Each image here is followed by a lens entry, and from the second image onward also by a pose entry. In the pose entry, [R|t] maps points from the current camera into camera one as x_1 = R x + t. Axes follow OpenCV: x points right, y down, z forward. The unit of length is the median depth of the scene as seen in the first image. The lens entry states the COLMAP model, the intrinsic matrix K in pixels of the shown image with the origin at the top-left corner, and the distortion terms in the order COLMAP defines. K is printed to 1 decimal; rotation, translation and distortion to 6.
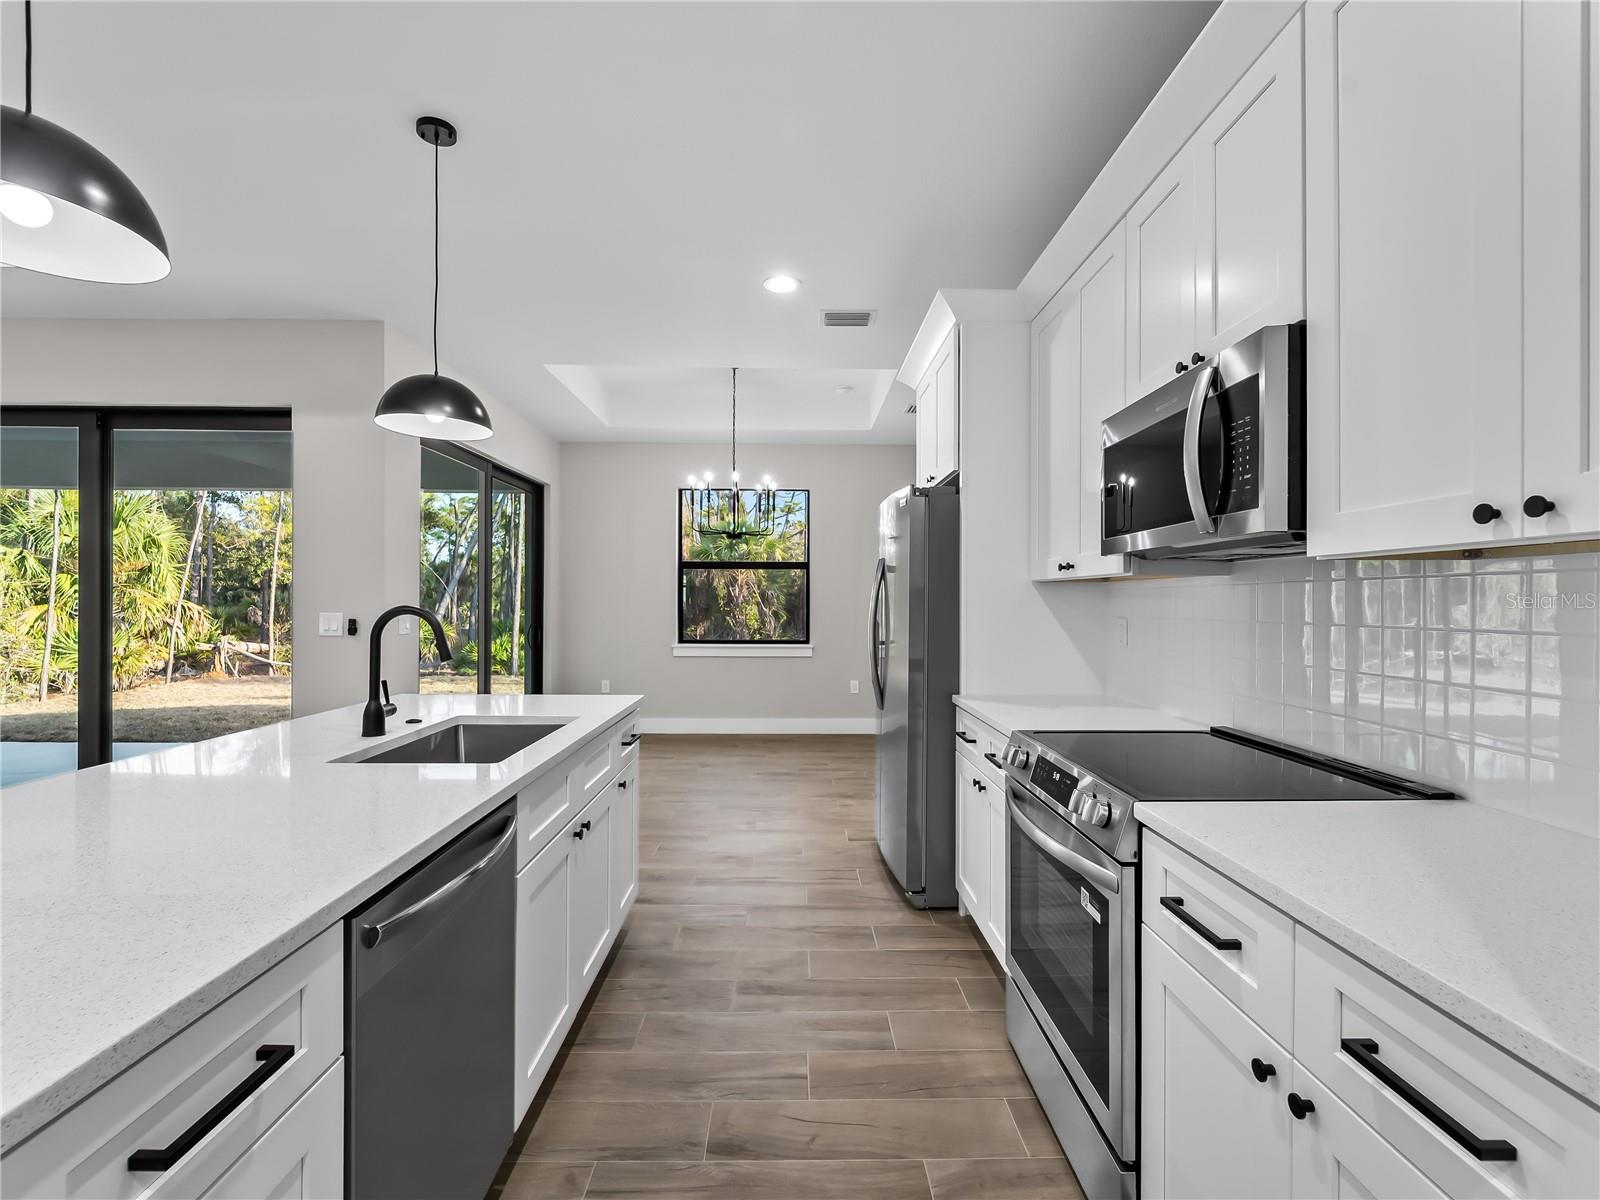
lens RADIAL K [[731.4, 0, 800.0], [0, 731.4, 600.0], [0, 0, 1]] dist [-0.010518, -0.000036]
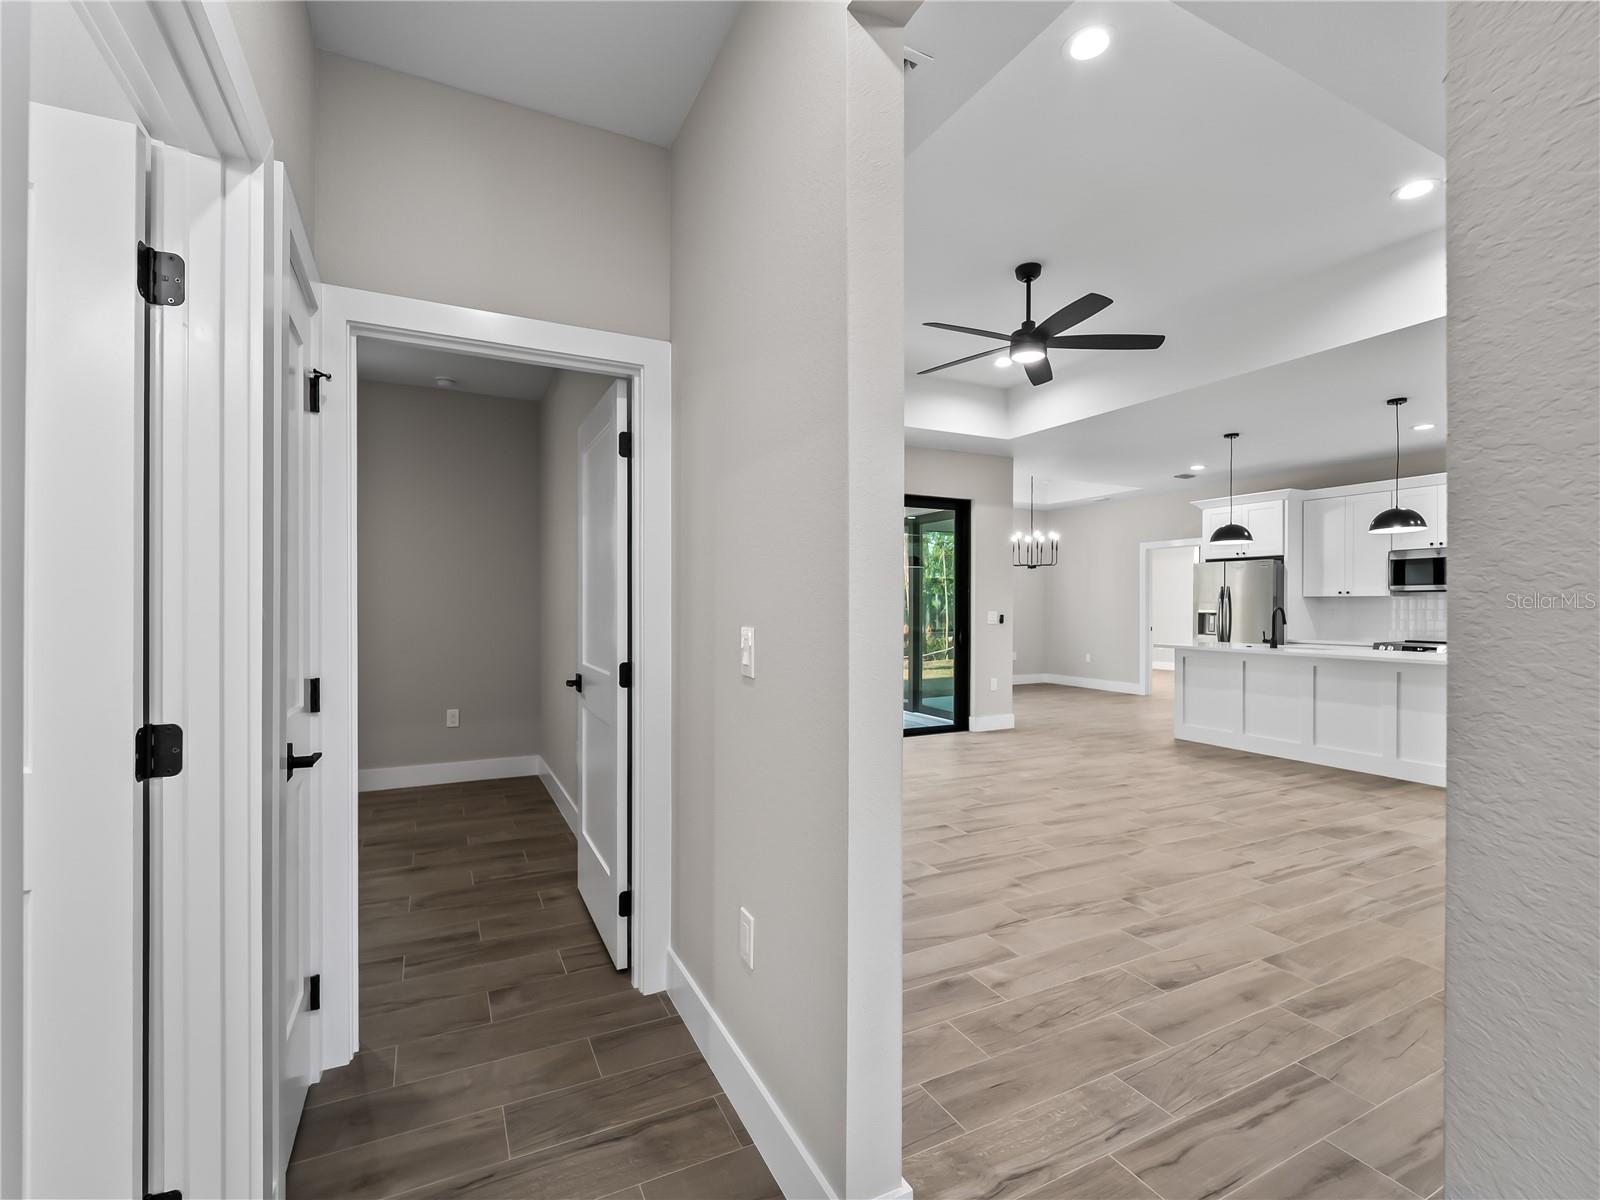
lens RADIAL K [[718.4, 0, 793.5], [0, 718.4, 604.4], [0, 0, 1]] dist [-0.011478, -0.000477]
pose [[0.910541, -0.007447, 0.413351, -0.341171], [0.004766, 0.999960, 0.007517, -0.003212], [-0.413391, -0.004875, 0.910541, -0.086505]]
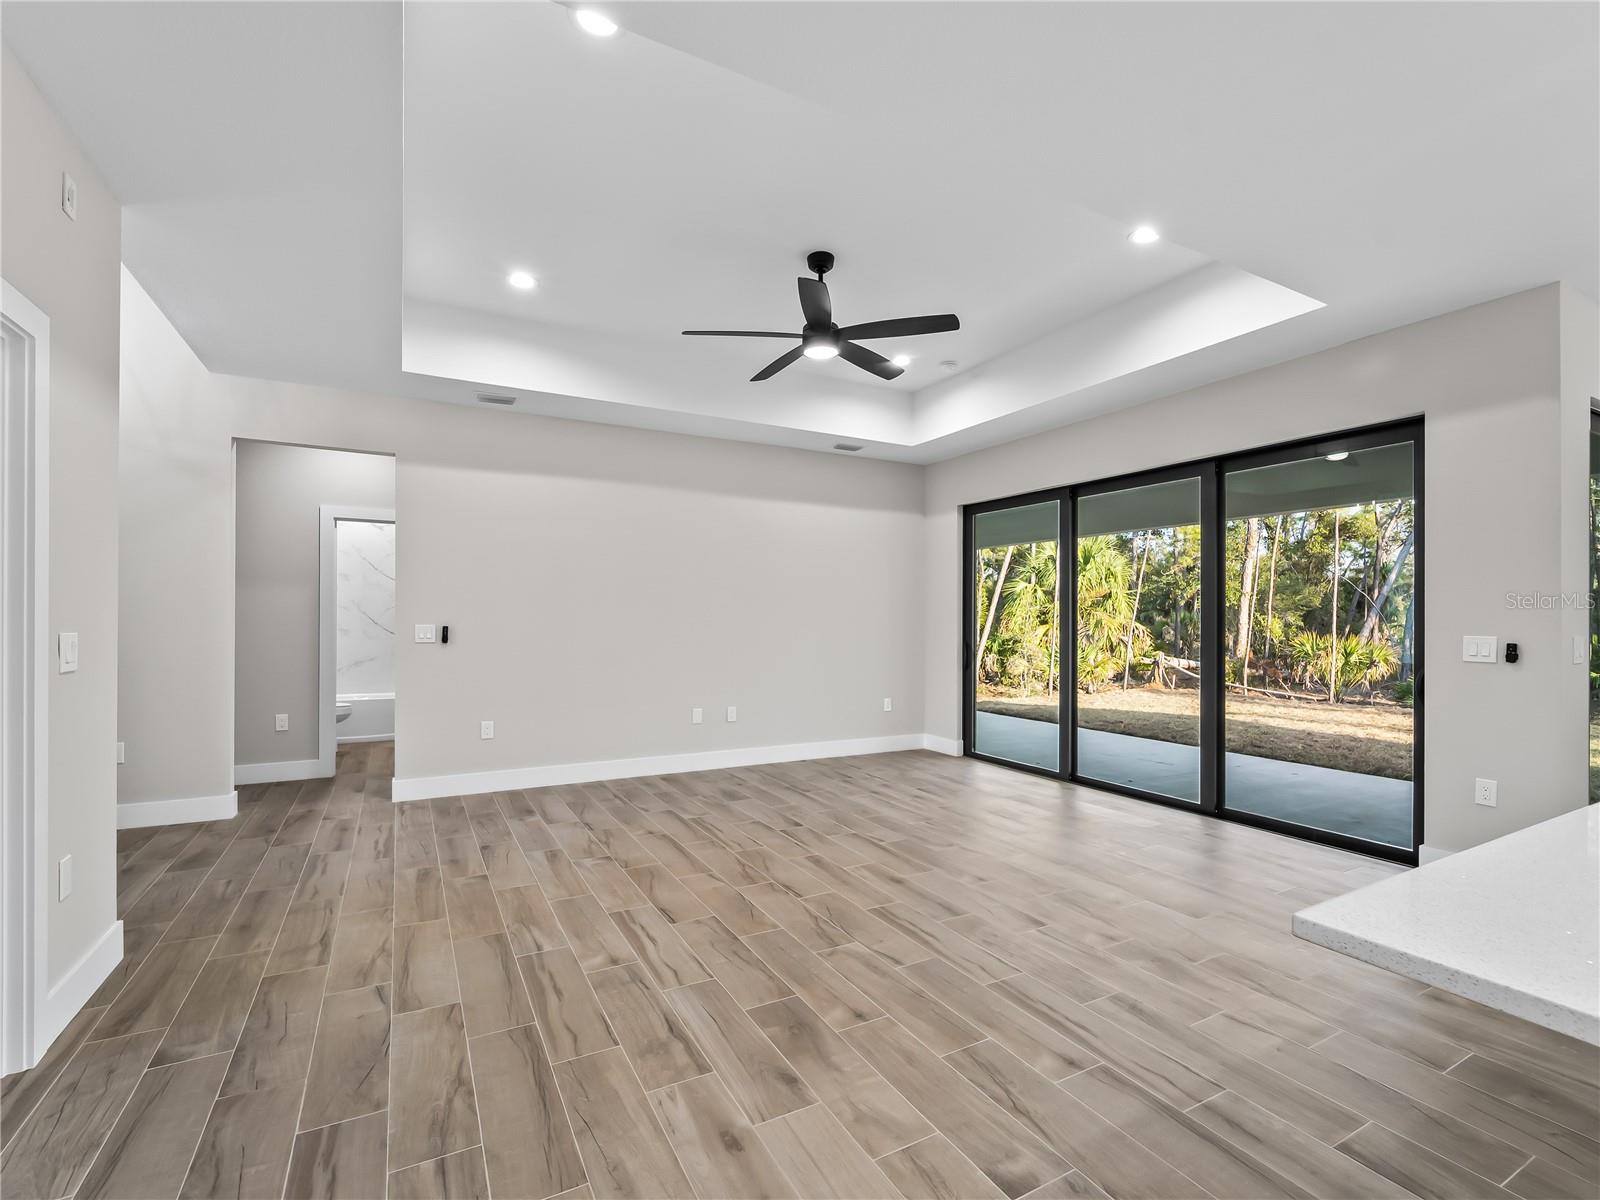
lens RADIAL K [[729.0, 0, 807.1], [0, 729.0, 616.3], [0, 0, 1]] dist [0.001464, -0.000584]
pose [[0.463116, -0.007870, -0.886262, -0.045296], [0.003606, 0.999969, -0.006995, -0.000588], [0.886290, 0.000044, 0.463131, -0.024570]]
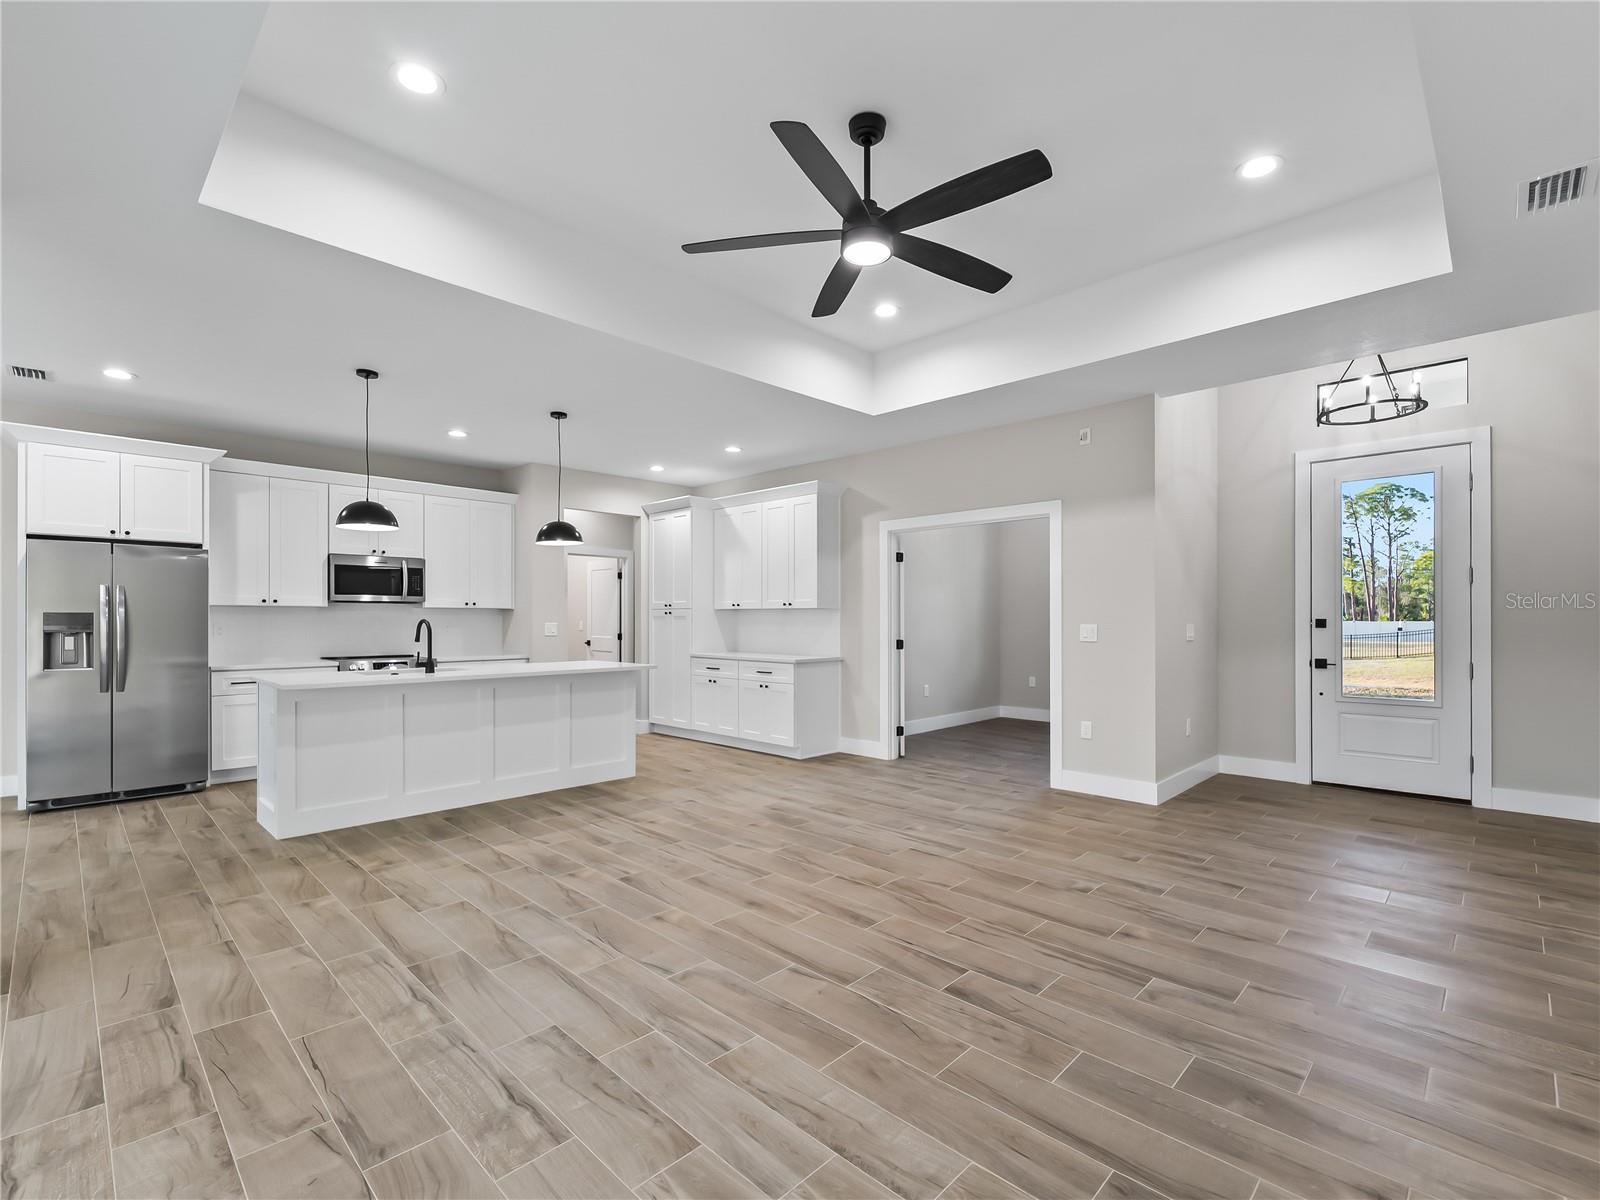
lens RADIAL K [[729.0, 0, 807.1], [0, 729.0, 616.3], [0, 0, 1]] dist [0.001464, -0.000584]
pose [[-0.699253, -0.007155, 0.714839, -0.292627], [-0.009317, 0.999956, 0.000894, -0.001541], [-0.714814, -0.006035, -0.699289, 0.163895]]
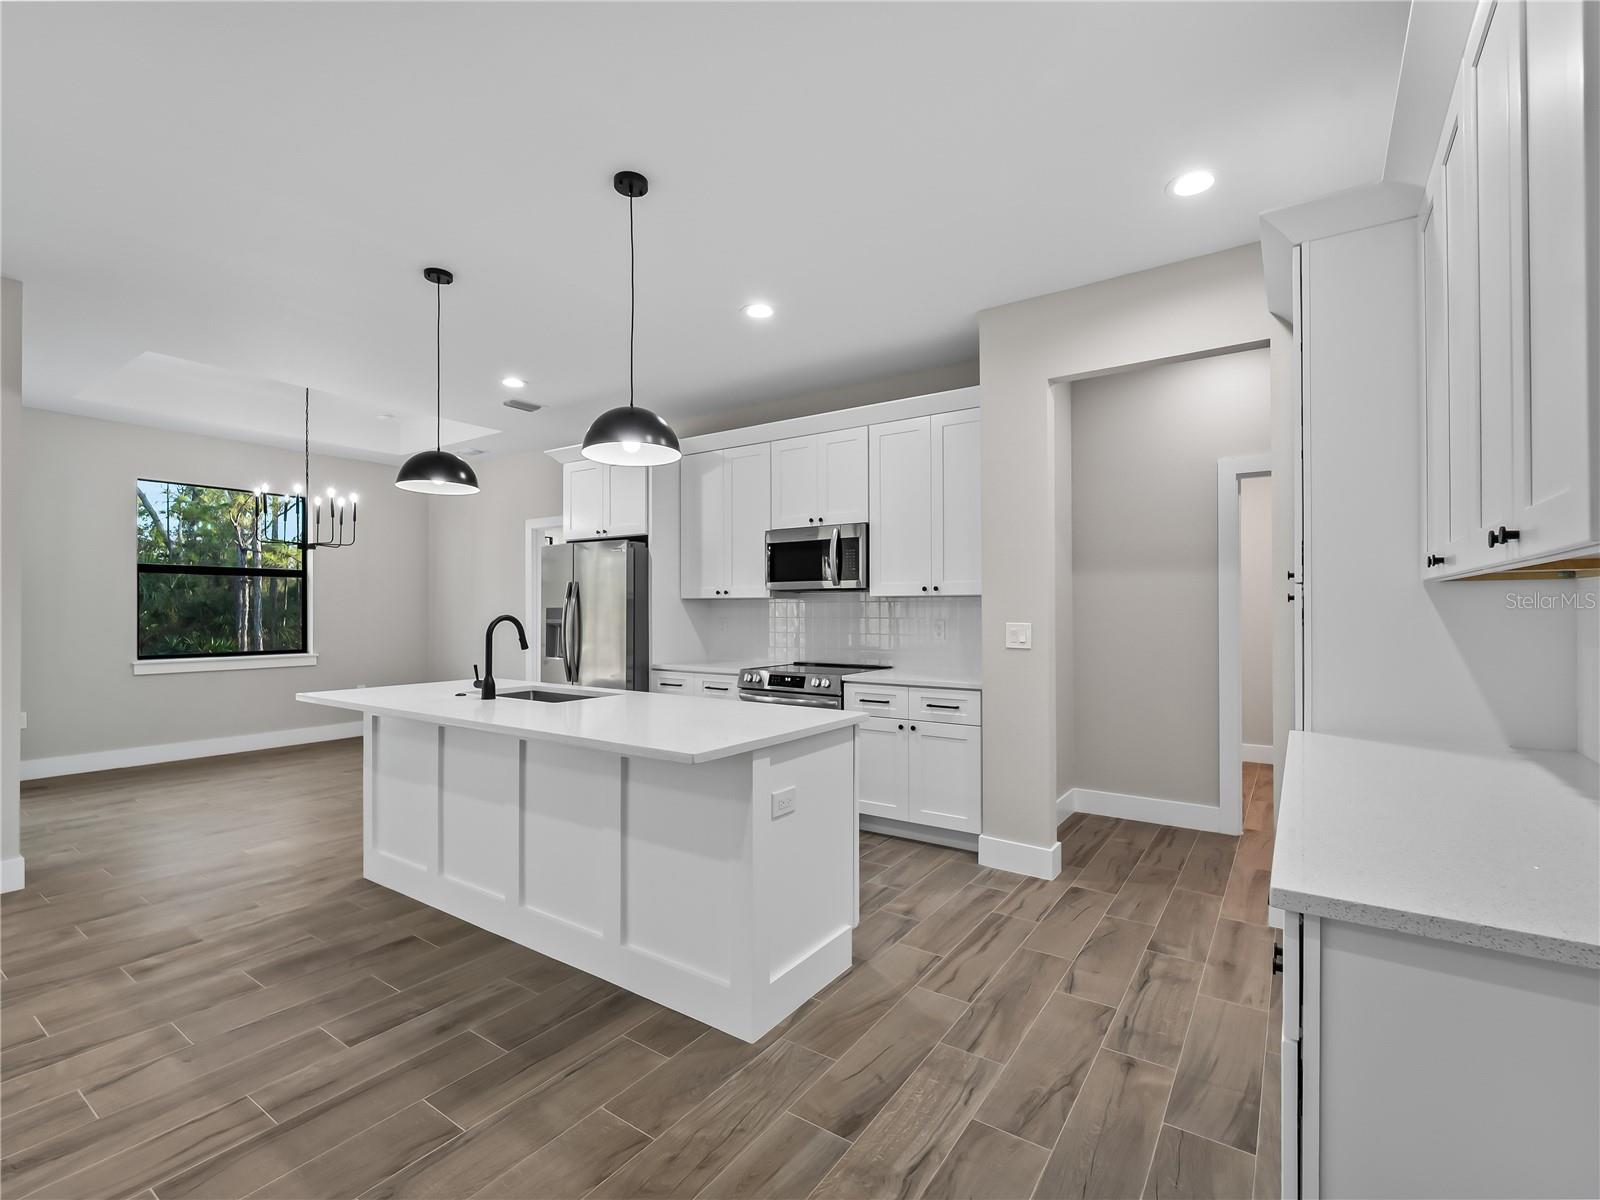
lens RADIAL K [[731.4, 0, 800.0], [0, 731.4, 600.0], [0, 0, 1]] dist [-0.010518, -0.000036]
pose [[0.586744, 0.004105, 0.809762, -0.133080], [0.001538, 0.999980, -0.006184, -0.001239], [-0.809771, 0.004874, 0.586726, -0.041394]]
